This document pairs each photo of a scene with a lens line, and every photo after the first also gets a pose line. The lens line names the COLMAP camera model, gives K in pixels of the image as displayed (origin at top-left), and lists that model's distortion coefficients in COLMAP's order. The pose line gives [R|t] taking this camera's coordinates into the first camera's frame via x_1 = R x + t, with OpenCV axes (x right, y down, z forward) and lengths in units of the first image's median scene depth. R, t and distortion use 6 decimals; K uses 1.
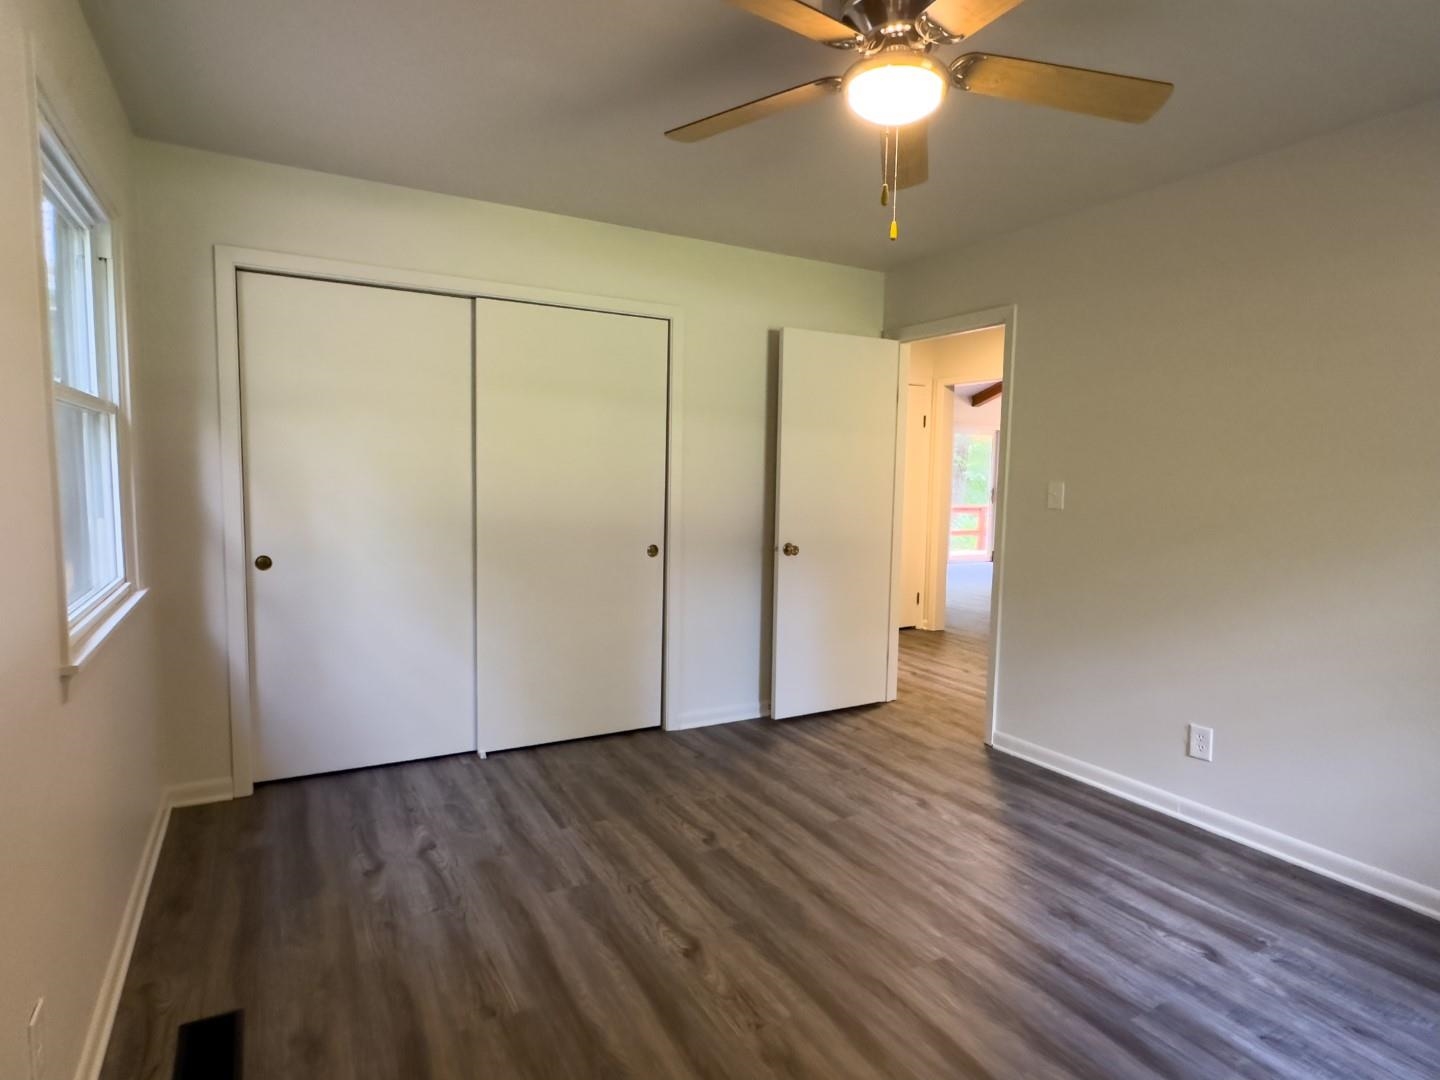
lens RADIAL K [[820.2, 0, 721.1], [0, 820.2, 541.2], [0, 0, 1]] dist [0.001983, -0.000291]
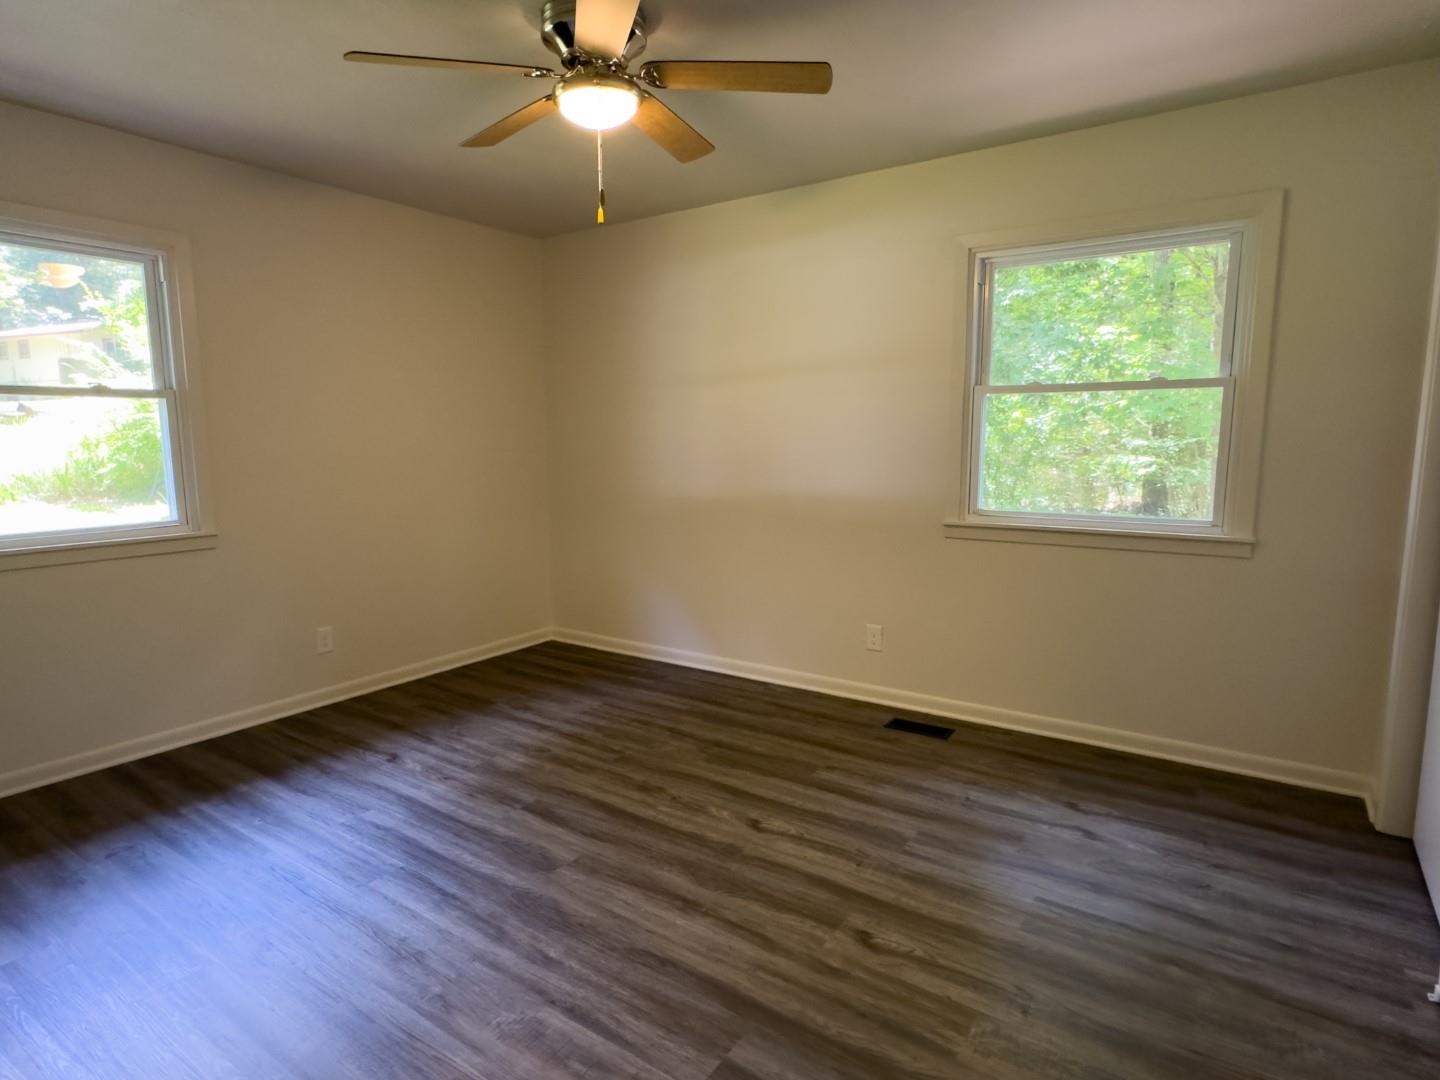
lens RADIAL K [[820.2, 0, 719.9], [0, 820.2, 542.1], [0, 0, 1]] dist [0.001983, -0.000291]
pose [[-0.901554, 0.049833, -0.429788, 0.448448], [-0.044259, 0.977512, 0.206181, -0.141226], [0.430398, 0.204906, -0.879074, 1.703895]]
